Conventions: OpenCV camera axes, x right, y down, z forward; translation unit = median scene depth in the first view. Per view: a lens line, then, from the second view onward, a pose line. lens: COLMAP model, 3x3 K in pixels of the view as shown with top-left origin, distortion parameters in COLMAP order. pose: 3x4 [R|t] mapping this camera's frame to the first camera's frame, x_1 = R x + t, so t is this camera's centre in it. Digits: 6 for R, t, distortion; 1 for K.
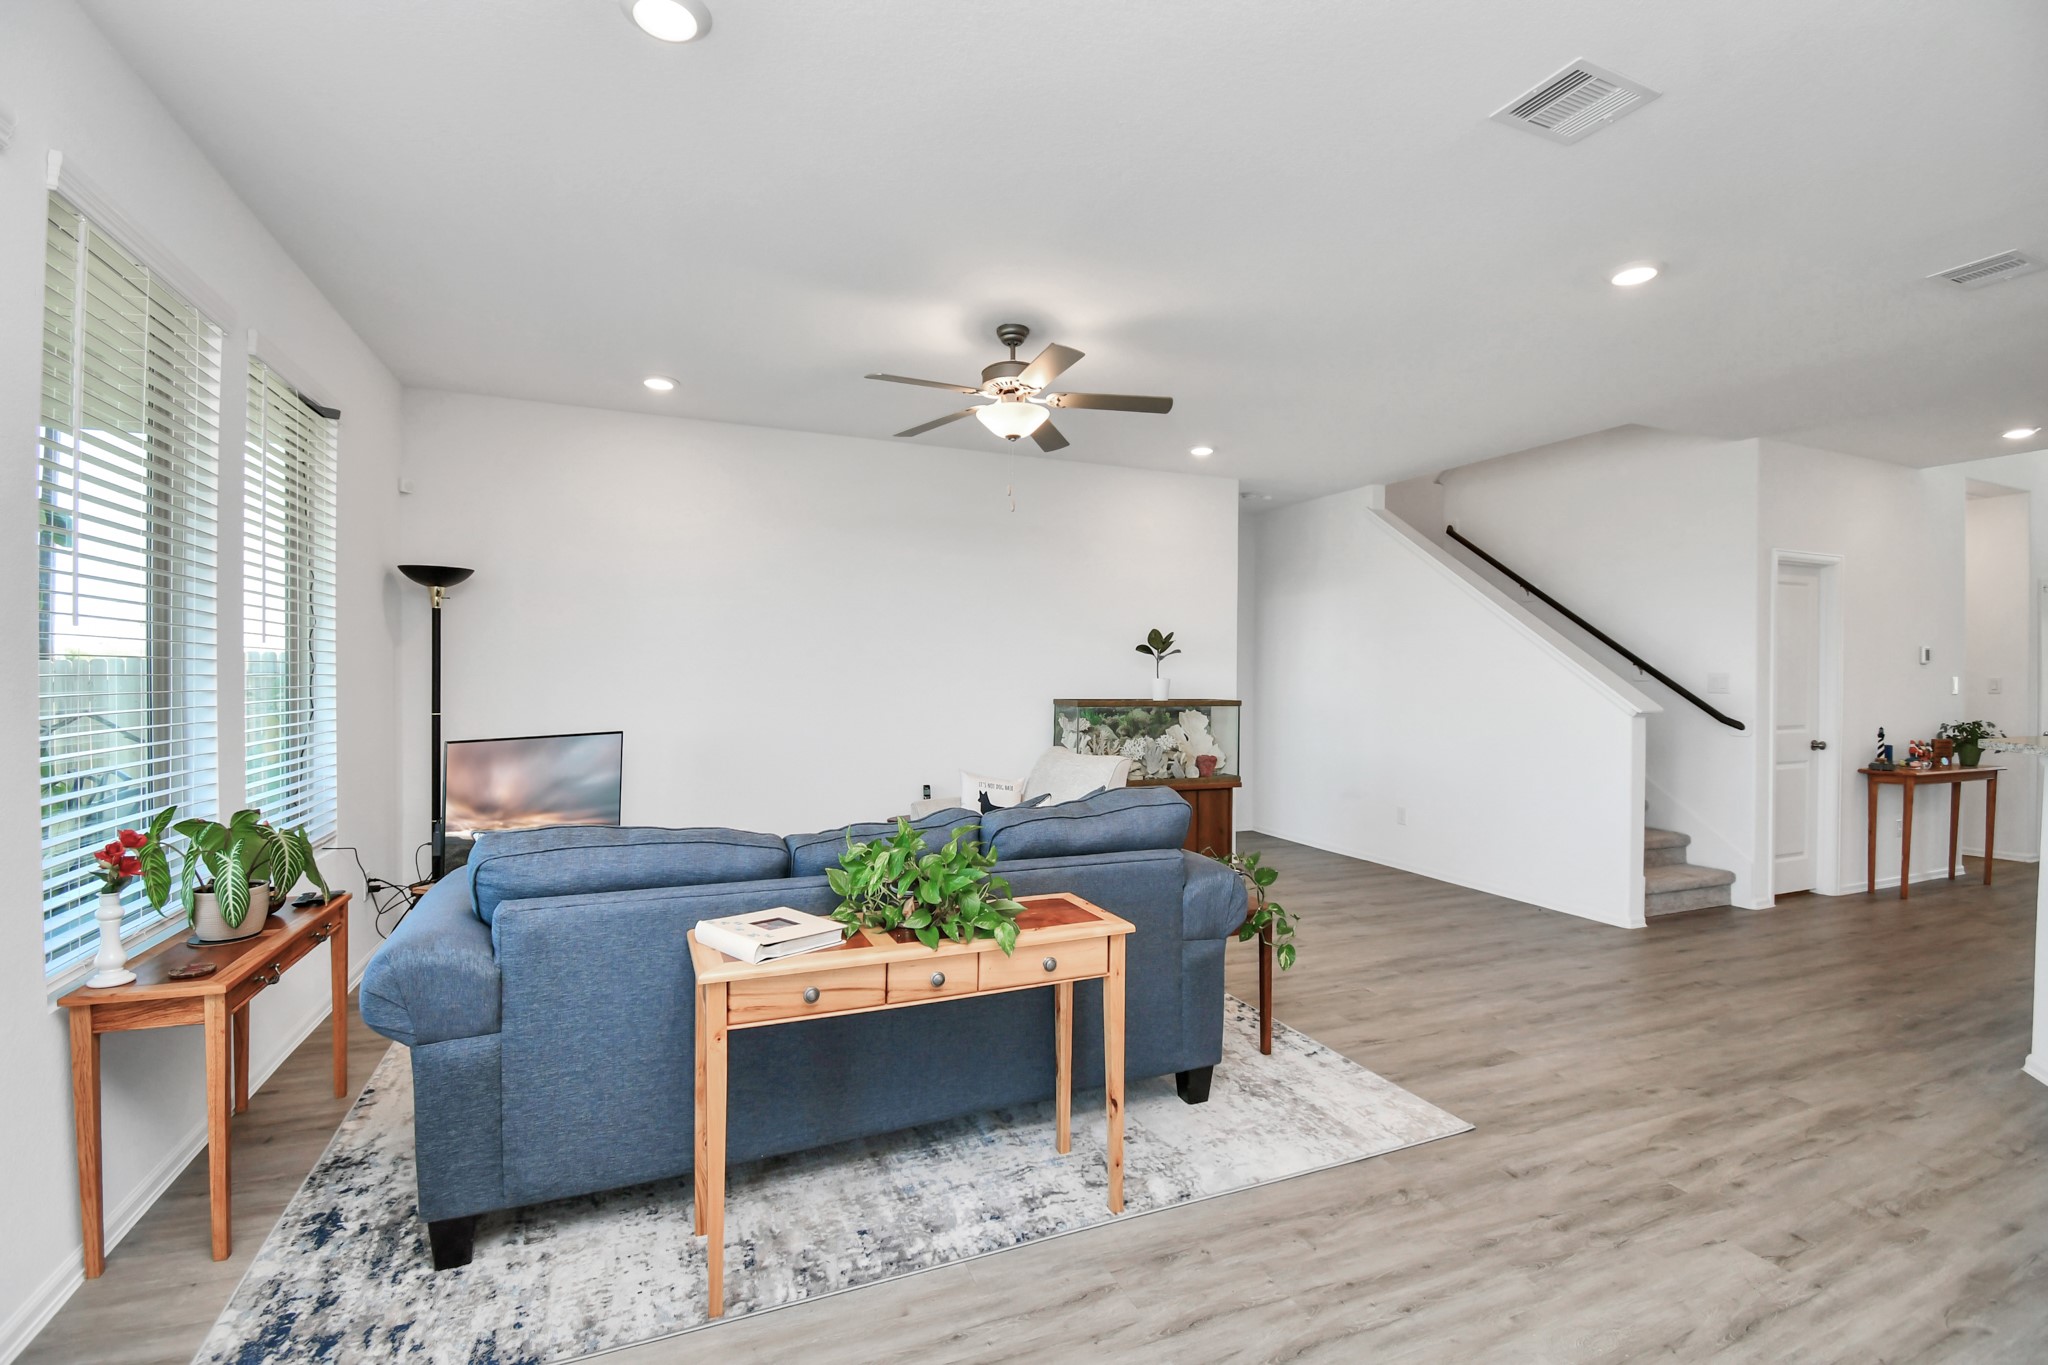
lens RADIAL K [[893.3, 0, 1021.7], [0, 893.3, 685.3], [0, 0, 1]] dist [-0.002052, -0.003406]
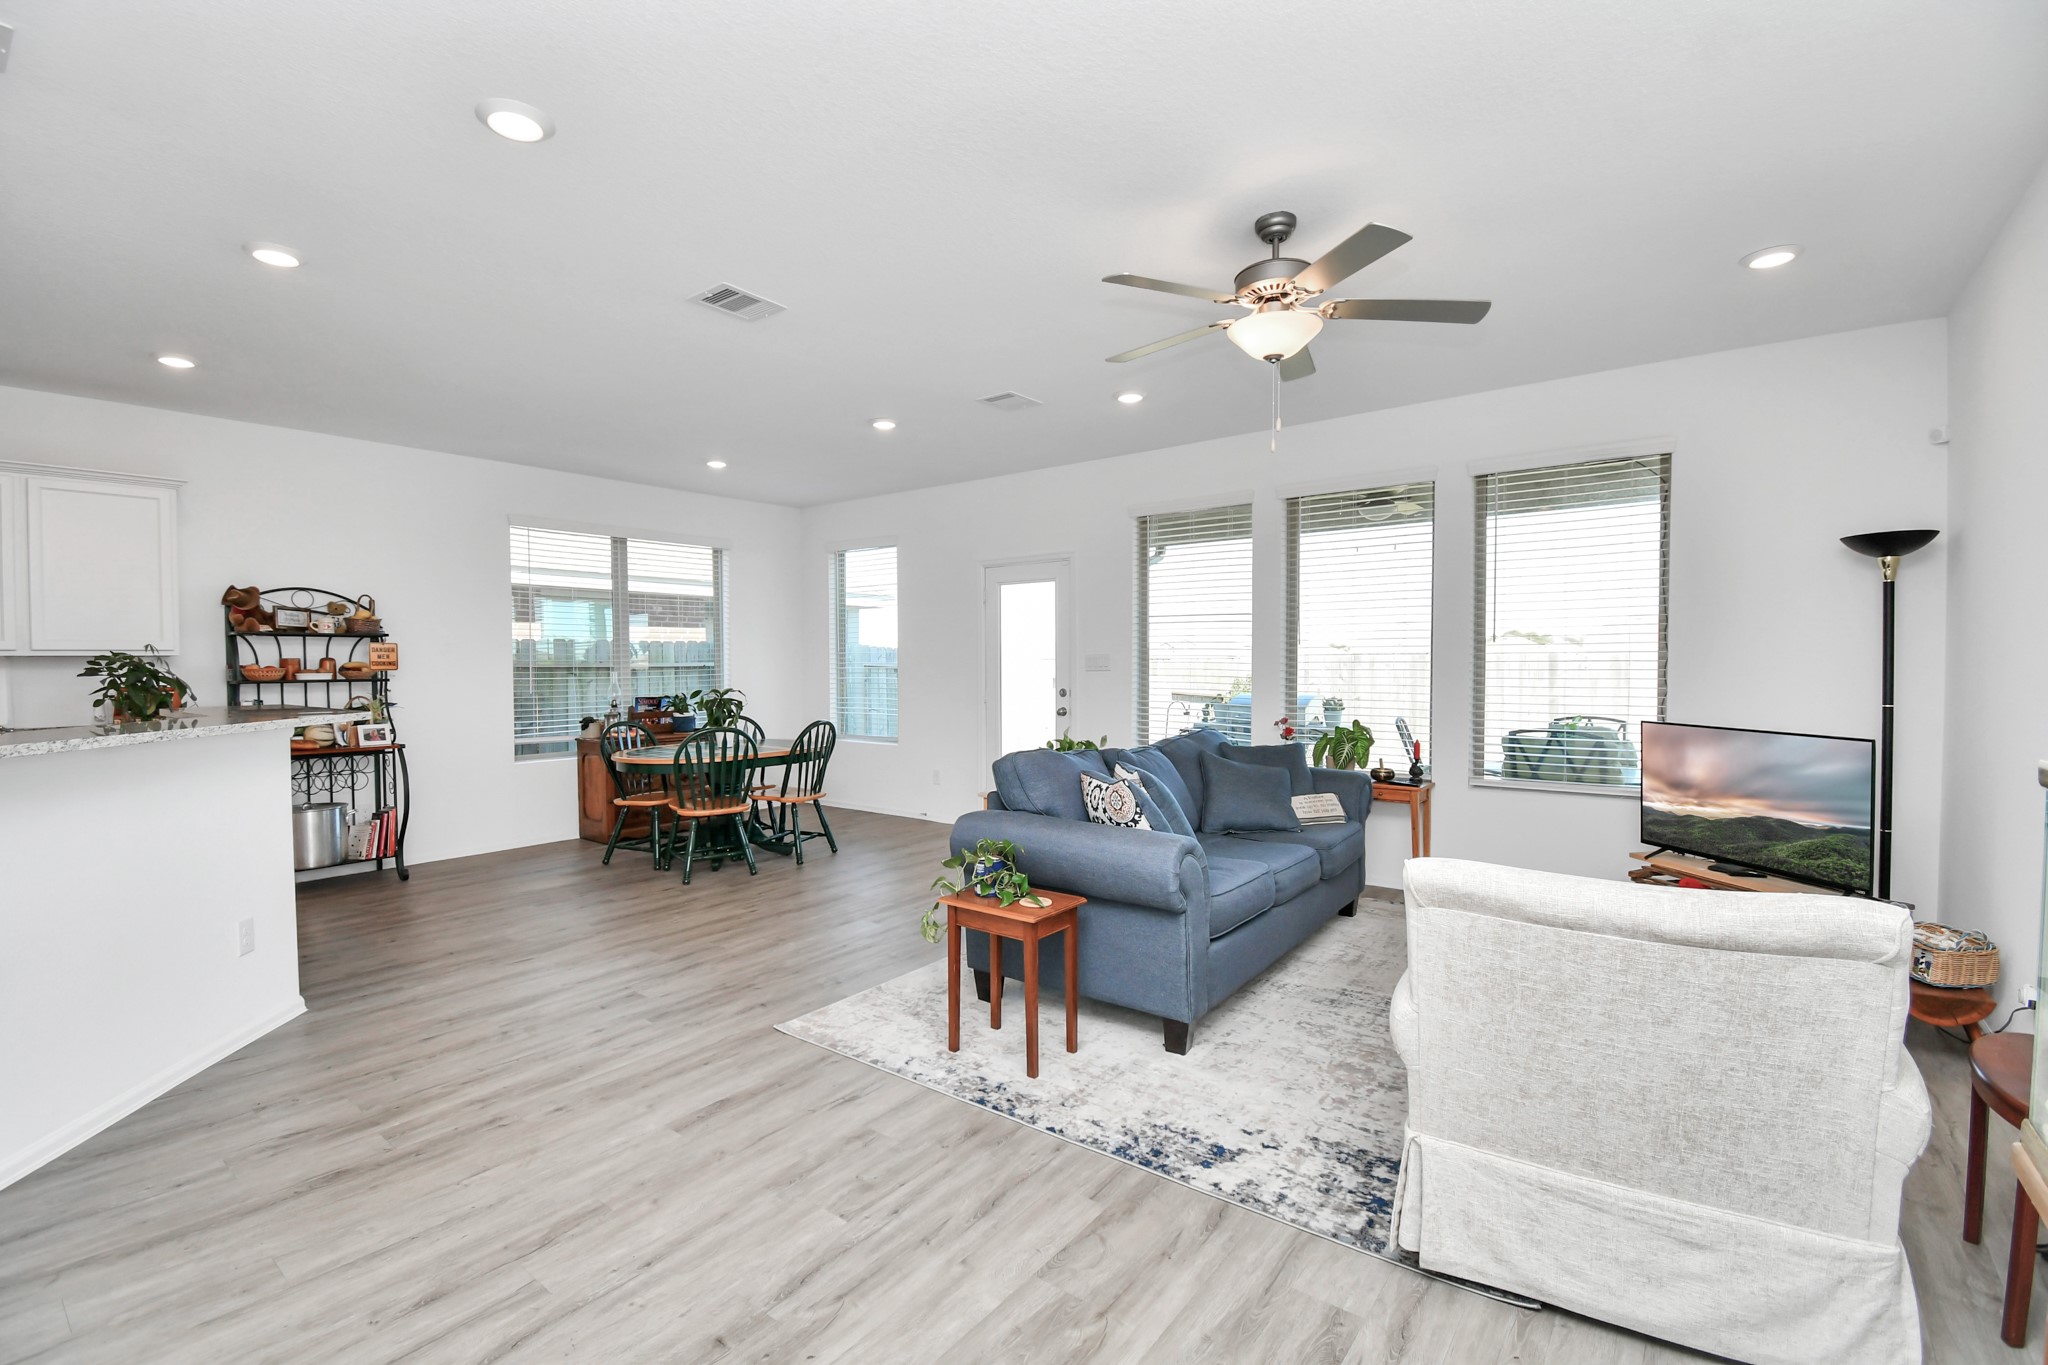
lens RADIAL K [[893.3, 0, 1009.5], [0, 893.3, 665.0], [0, 0, 1]] dist [-0.002052, -0.003406]
pose [[-0.869779, -0.006243, -0.493401, 0.497363], [-0.006324, 0.999979, -0.001505, -0.000560], [0.493400, 0.001811, -0.869800, 1.325823]]
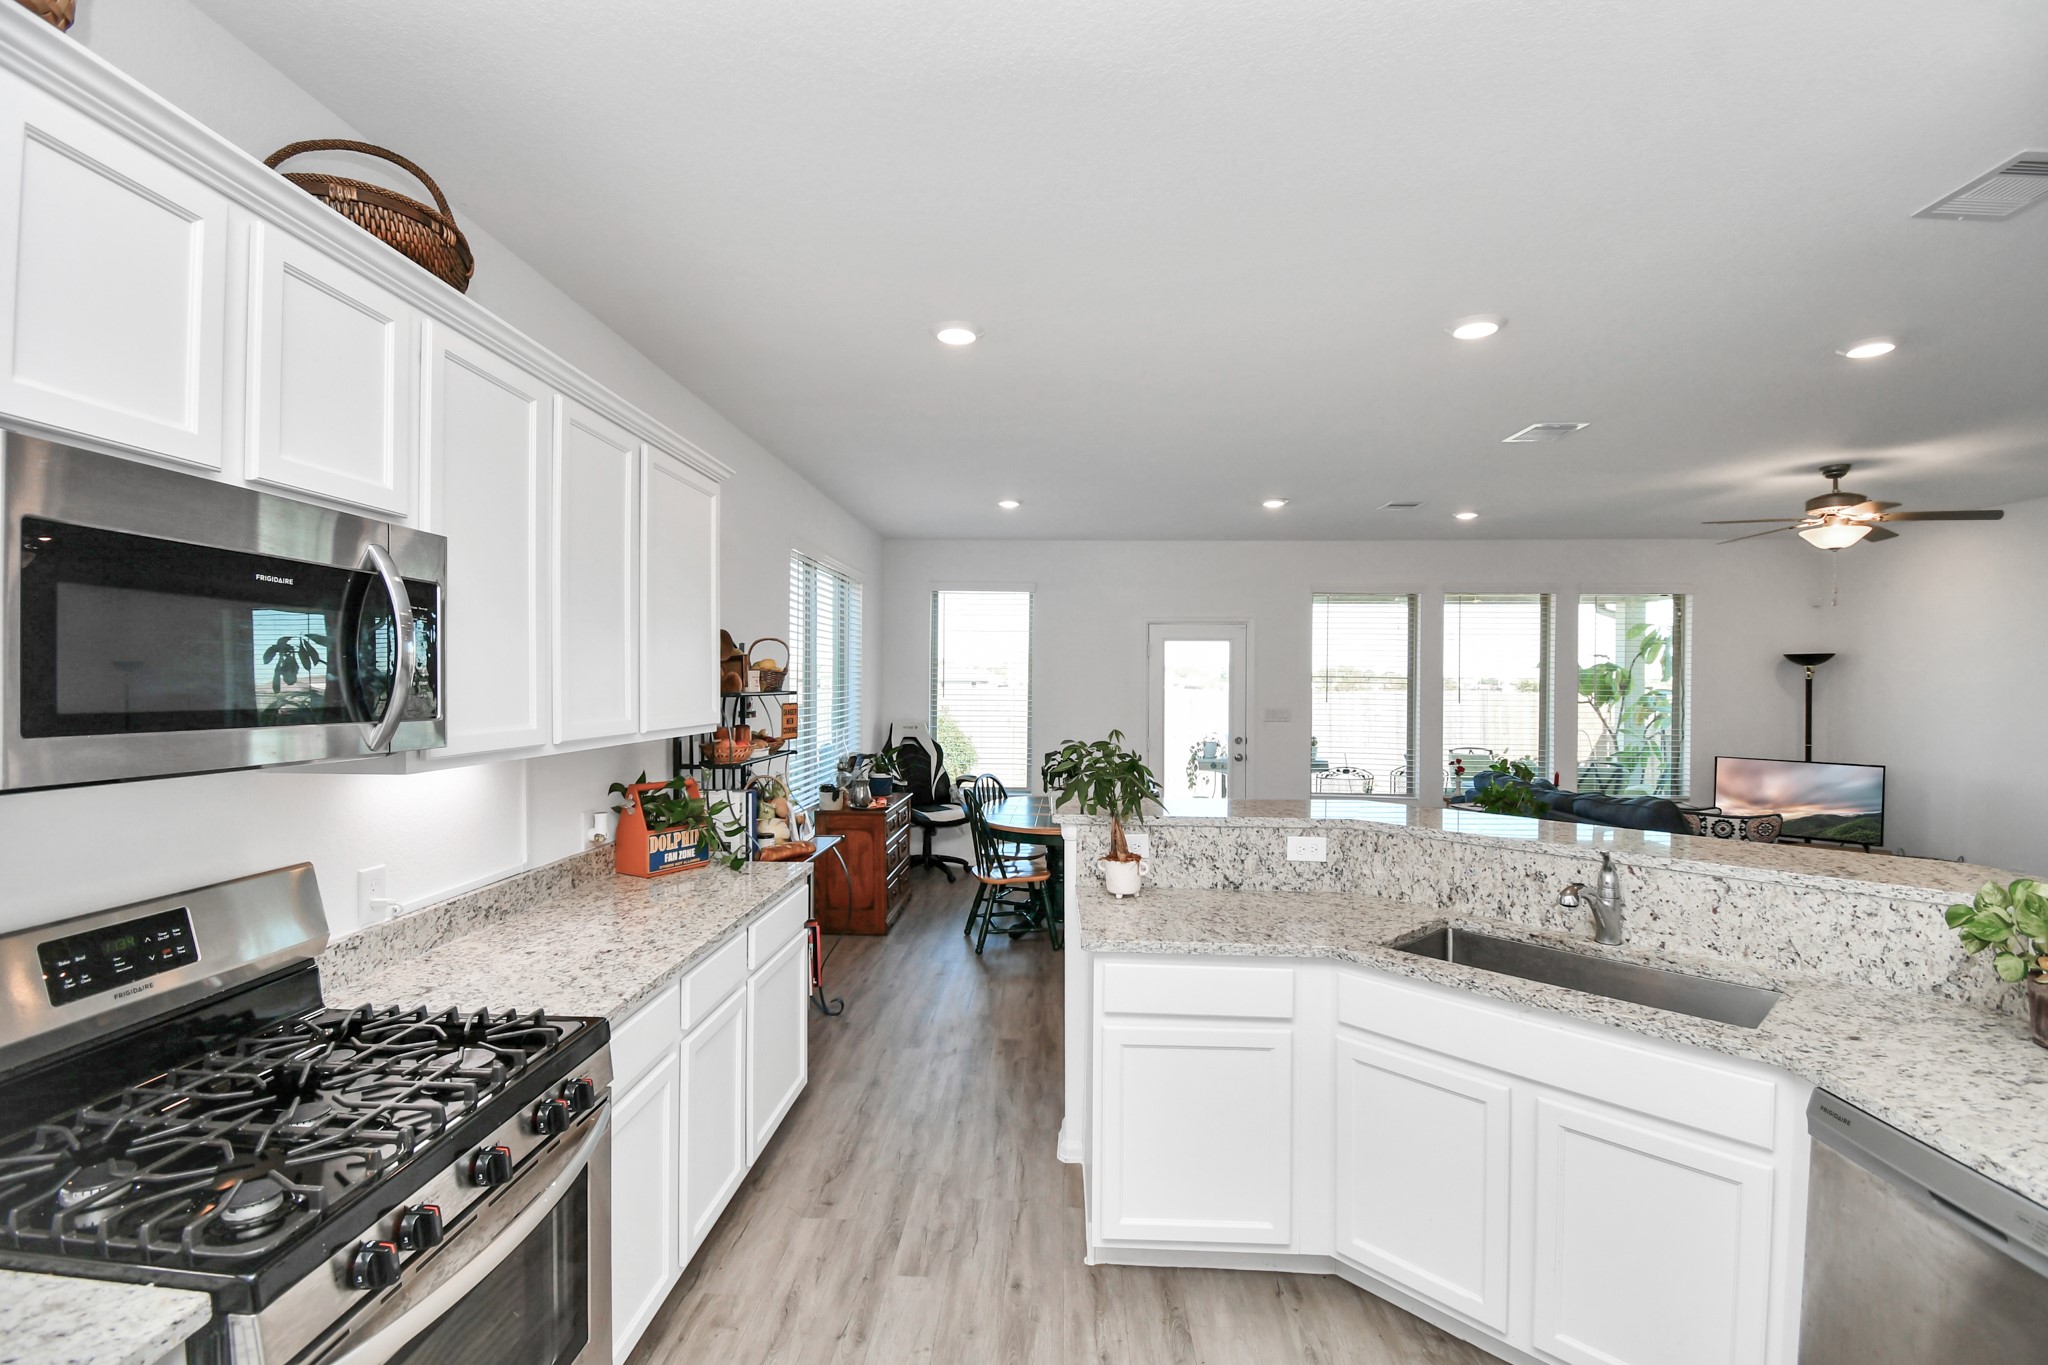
lens RADIAL K [[893.3, 0, 1012.7], [0, 893.3, 691.0], [0, 0, 1]] dist [-0.002052, -0.003406]
pose [[-0.436043, -0.006441, -0.899903, 1.410459], [-0.018450, 0.999828, 0.001784, -0.047455], [0.899737, 0.017381, -0.436087, 0.414412]]
